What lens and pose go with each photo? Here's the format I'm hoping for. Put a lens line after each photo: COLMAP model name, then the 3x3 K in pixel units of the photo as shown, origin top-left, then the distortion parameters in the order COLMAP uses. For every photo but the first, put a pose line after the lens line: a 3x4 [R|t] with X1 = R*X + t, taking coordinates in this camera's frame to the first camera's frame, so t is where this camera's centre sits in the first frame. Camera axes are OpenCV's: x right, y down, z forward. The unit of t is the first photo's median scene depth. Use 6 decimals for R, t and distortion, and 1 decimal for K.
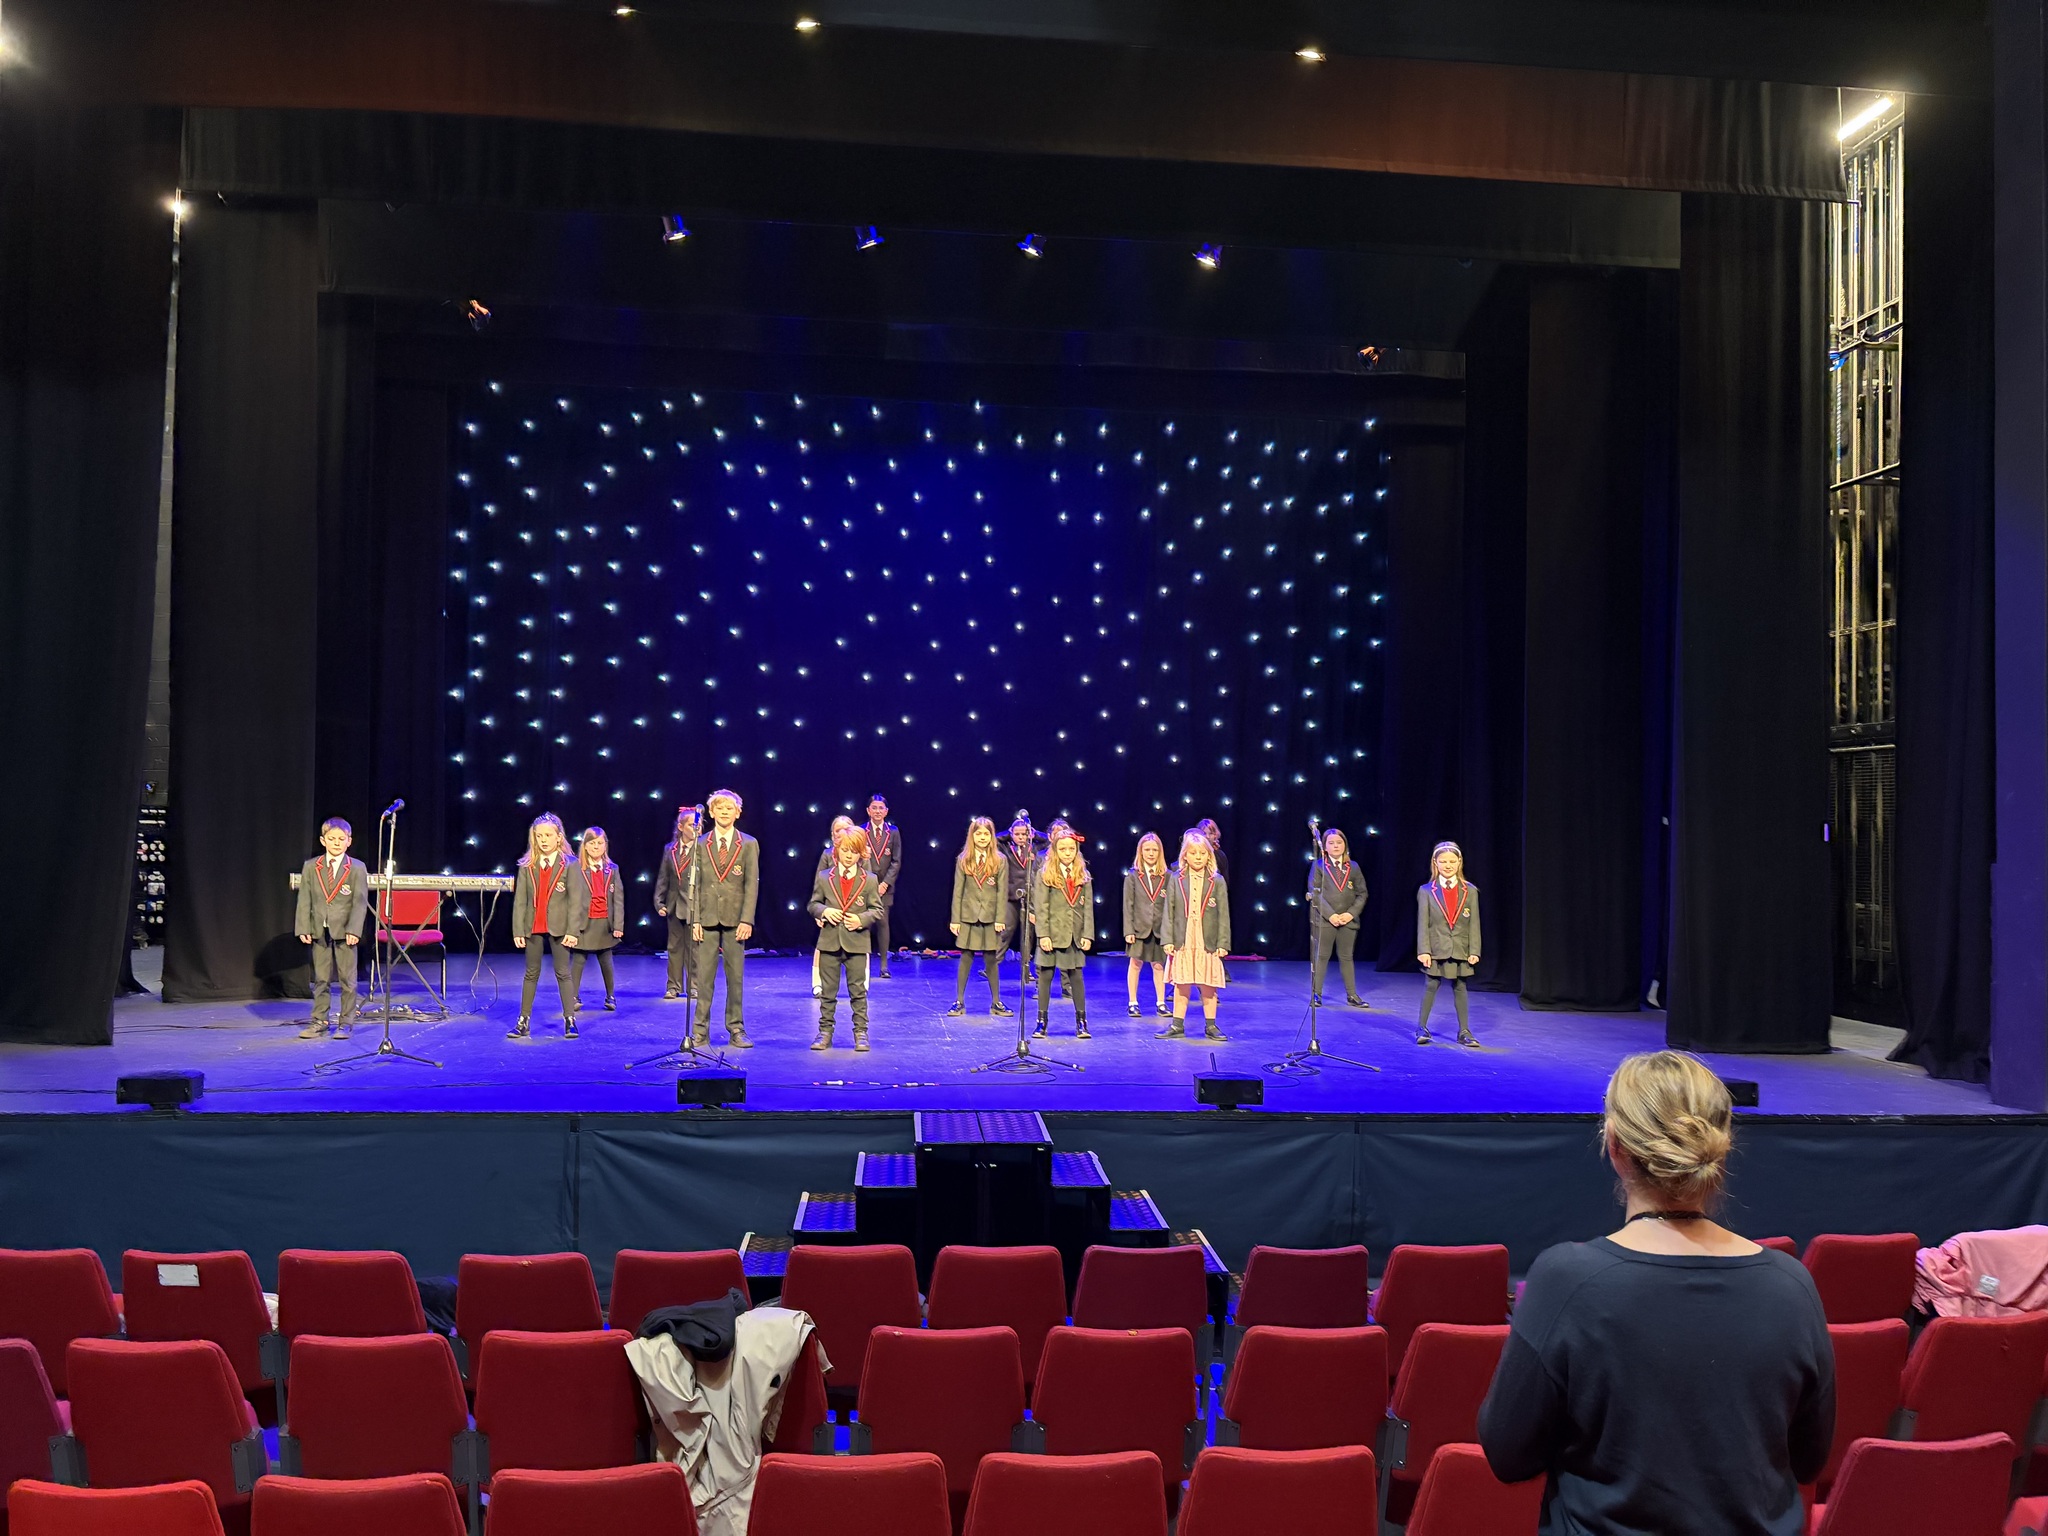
lens RADIAL K [[1518.0, 0, 1009.5], [0, 1518.0, 782.8], [0, 0, 1]] dist [0.052440, -0.054591]
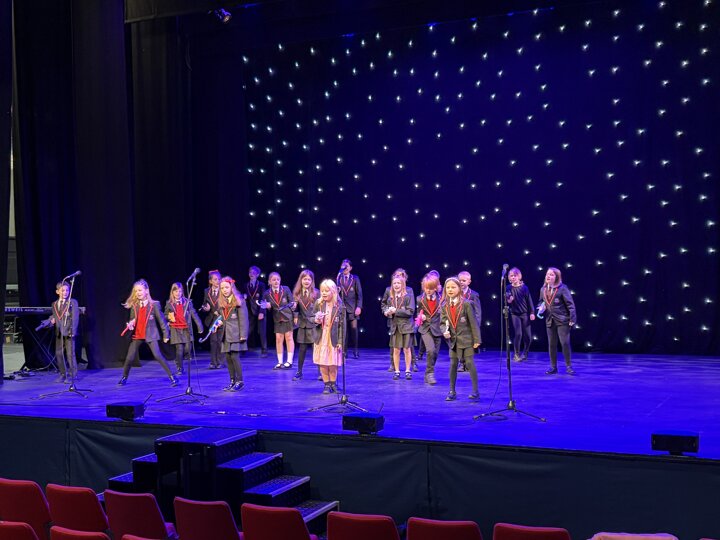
lens RADIAL K [[927.2, 0, 360.6], [0, 927.2, 277.5], [0, 0, 1]] dist [0.046871, 0.000000]
pose [[0.868365, -0.031869, -0.494900, 0.305374], [0.045526, 0.998842, 0.015561, 0.009708], [0.493831, -0.036043, 0.868810, 0.045442]]
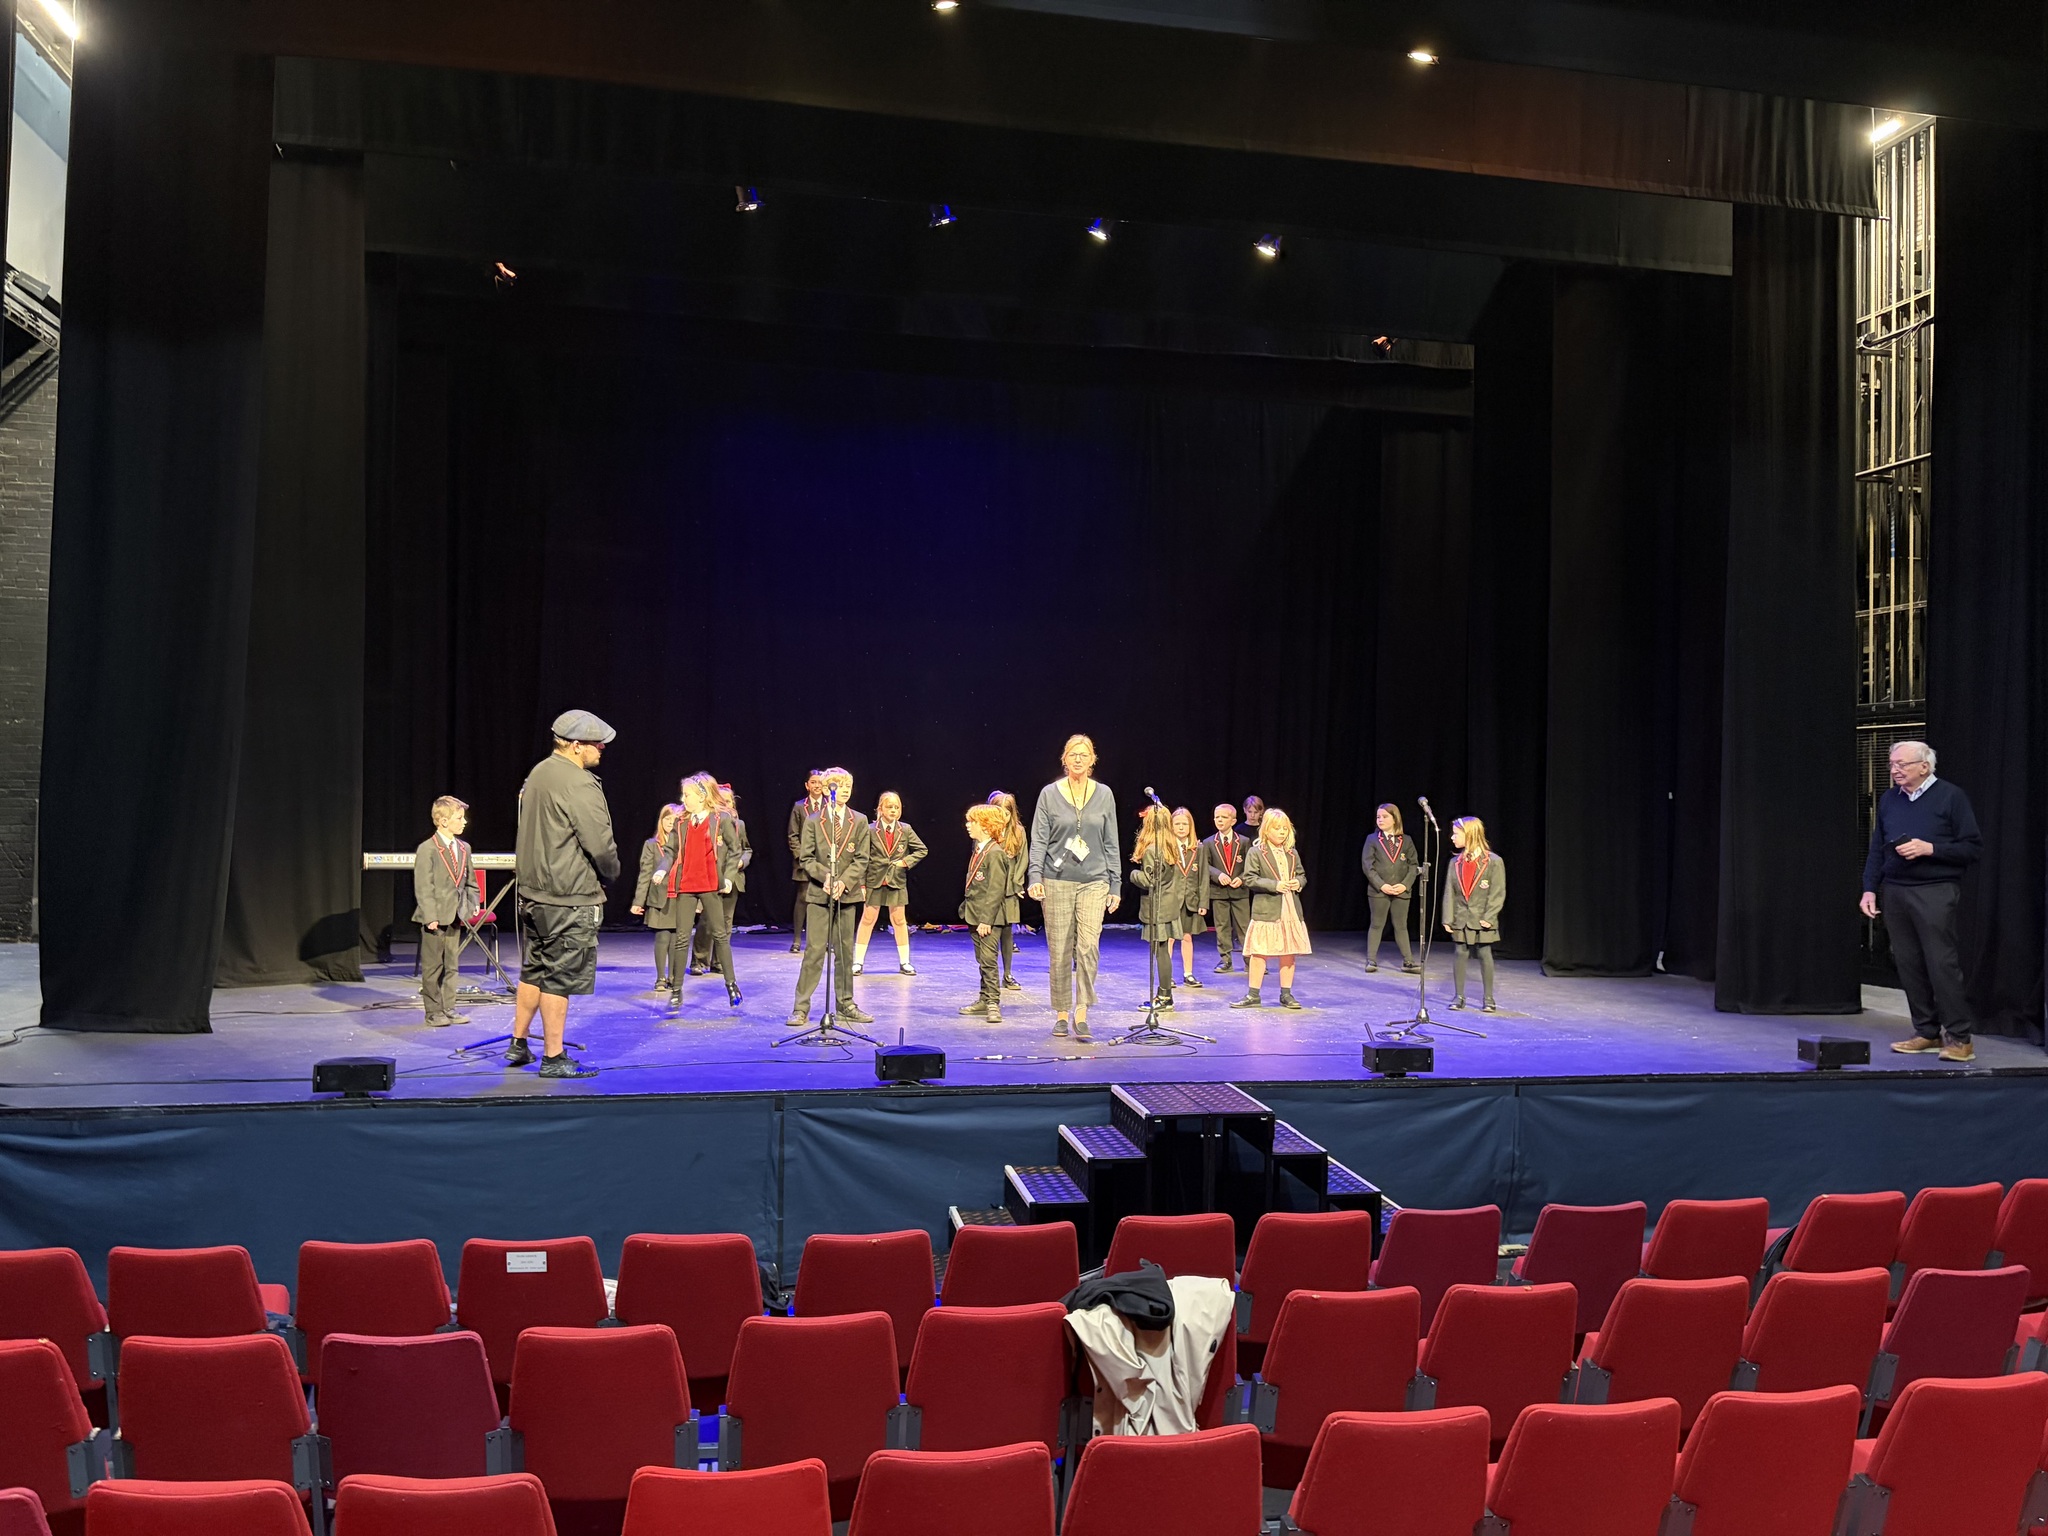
lens RADIAL K [[1518.0, 0, 1010.7], [0, 1518.0, 768.9], [0, 0, 1]] dist [0.052440, -0.054591]
pose [[0.994794, 0.000147, 0.101908, -0.103625], [-0.001122, 0.999954, 0.009517, -0.002528], [-0.101901, -0.009582, 0.994748, -0.003180]]
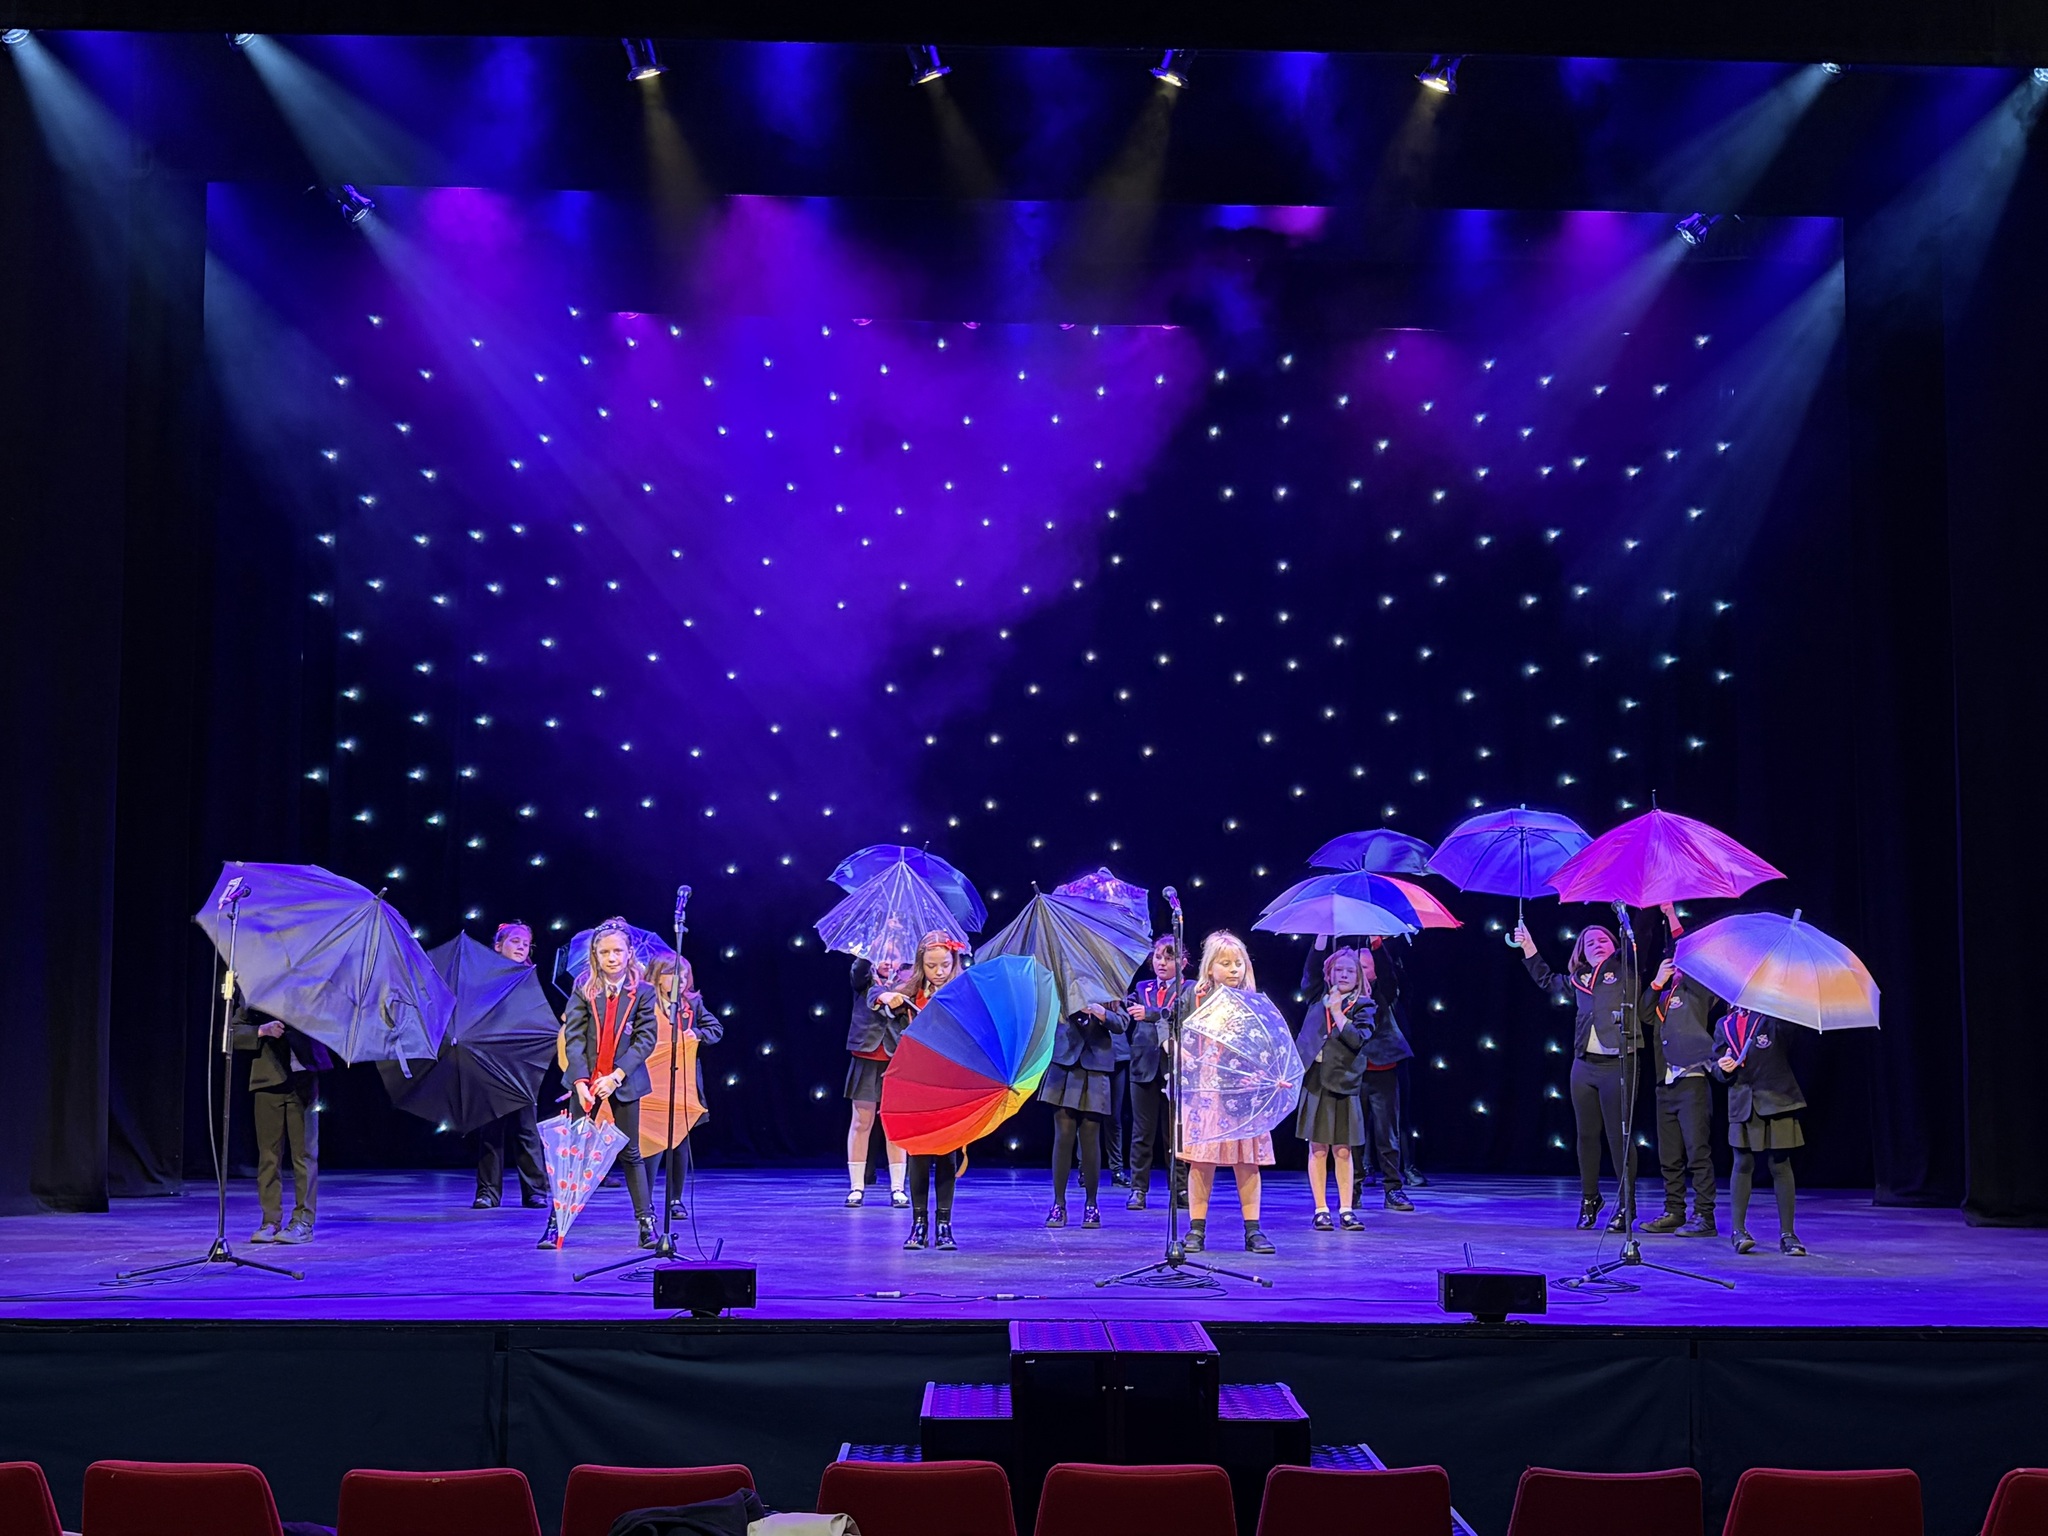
lens RADIAL K [[2393.1, 0, 1008.5], [0, 2393.1, 792.4], [0, 0, 1]] dist [0.043121, 0.000000]
pose [[0.997972, -0.016230, -0.061548, 0.002201], [0.011737, 0.997287, -0.072675, 0.028151], [0.062560, 0.071805, 0.995455, -0.021437]]
